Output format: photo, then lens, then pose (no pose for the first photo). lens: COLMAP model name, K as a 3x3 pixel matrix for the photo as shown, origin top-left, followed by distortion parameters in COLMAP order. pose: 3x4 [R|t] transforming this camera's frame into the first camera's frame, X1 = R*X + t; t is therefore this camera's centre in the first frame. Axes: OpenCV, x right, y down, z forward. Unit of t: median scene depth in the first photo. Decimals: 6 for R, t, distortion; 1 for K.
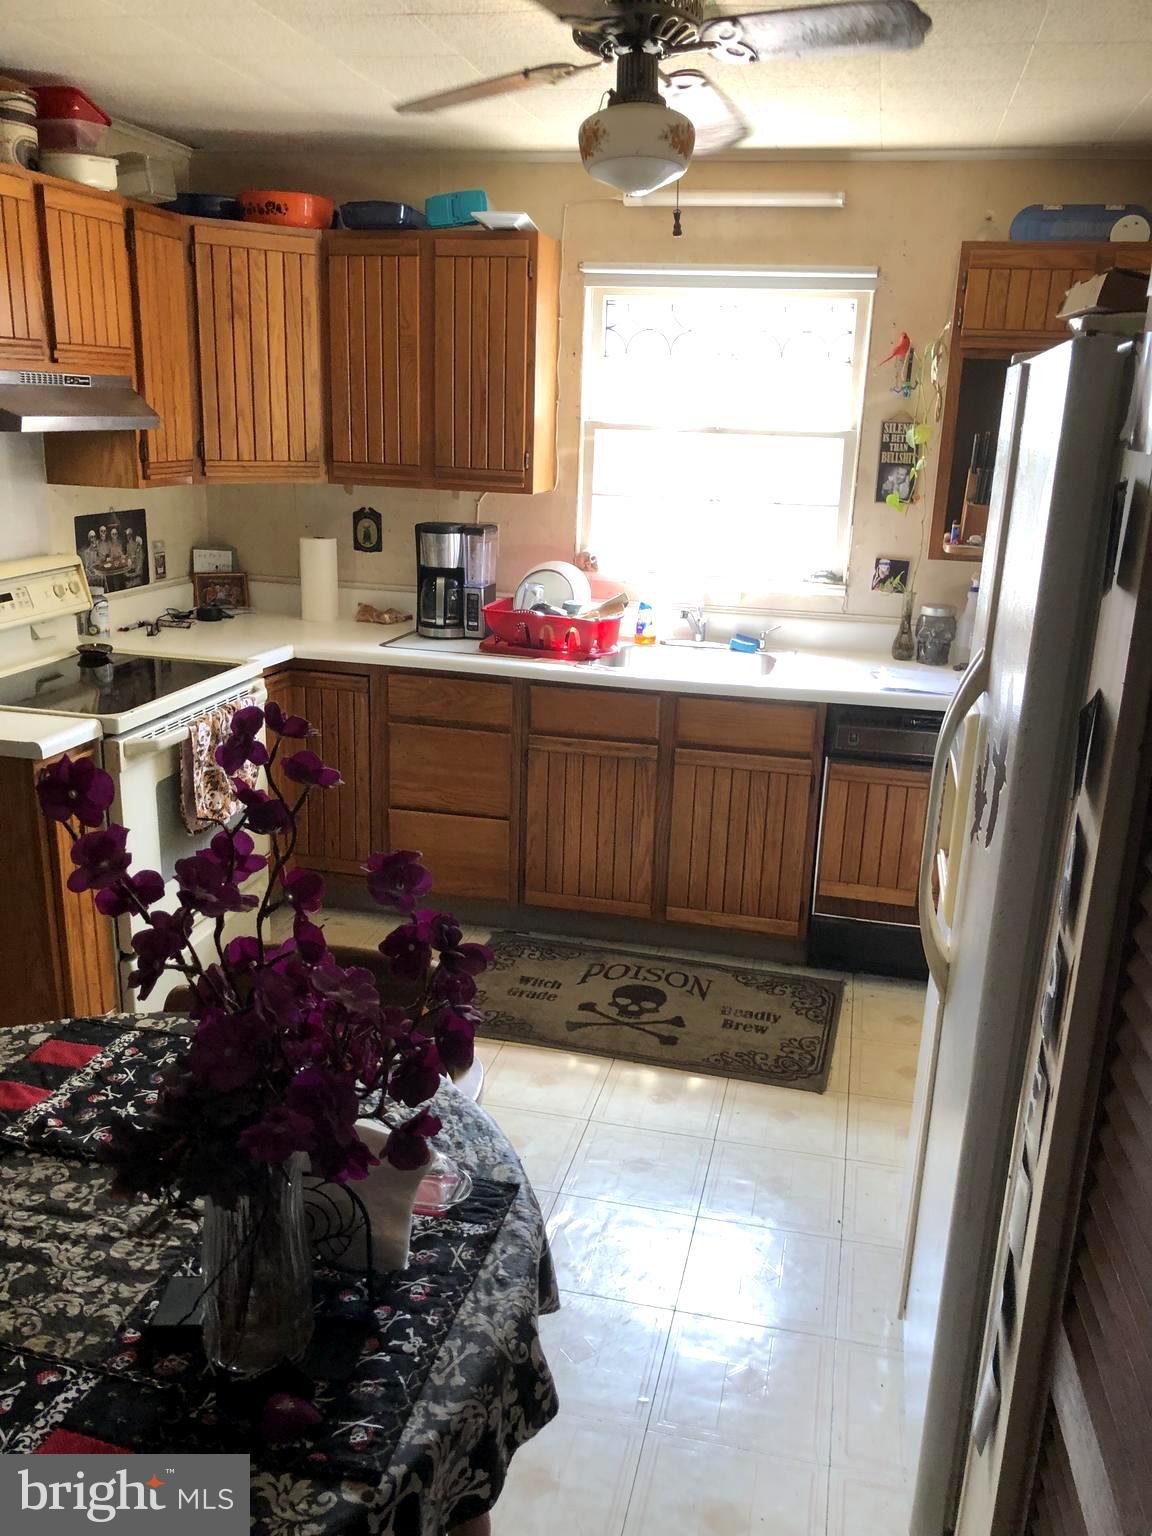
lens RADIAL K [[1231.0, 0, 576.0], [0, 1231.0, 768.0], [0, 0, 1]] dist [0.002685, -0.045790]
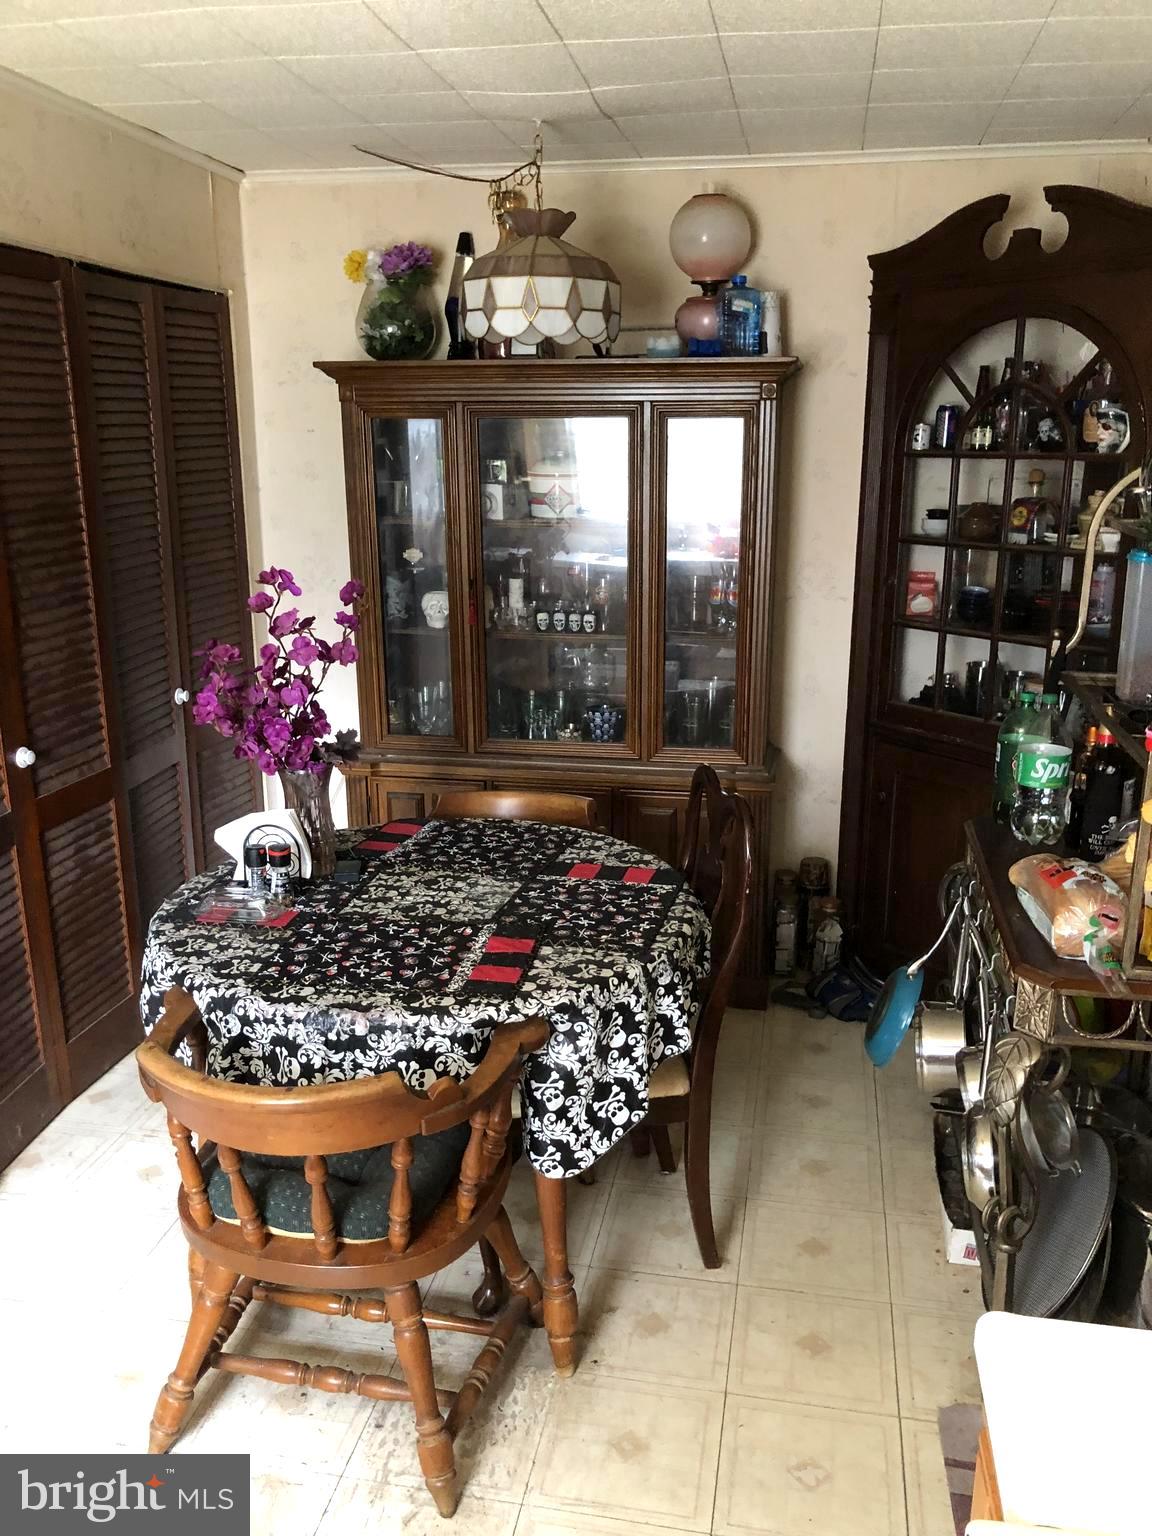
lens RADIAL K [[1231.0, 0, 576.0], [0, 1231.0, 768.0], [0, 0, 1]] dist [0.002685, -0.045790]
pose [[-0.998575, -0.013152, -0.051711, -0.460447], [-0.038725, 0.845348, 0.532811, -0.647642], [0.036706, 0.534054, -0.844653, 2.079710]]
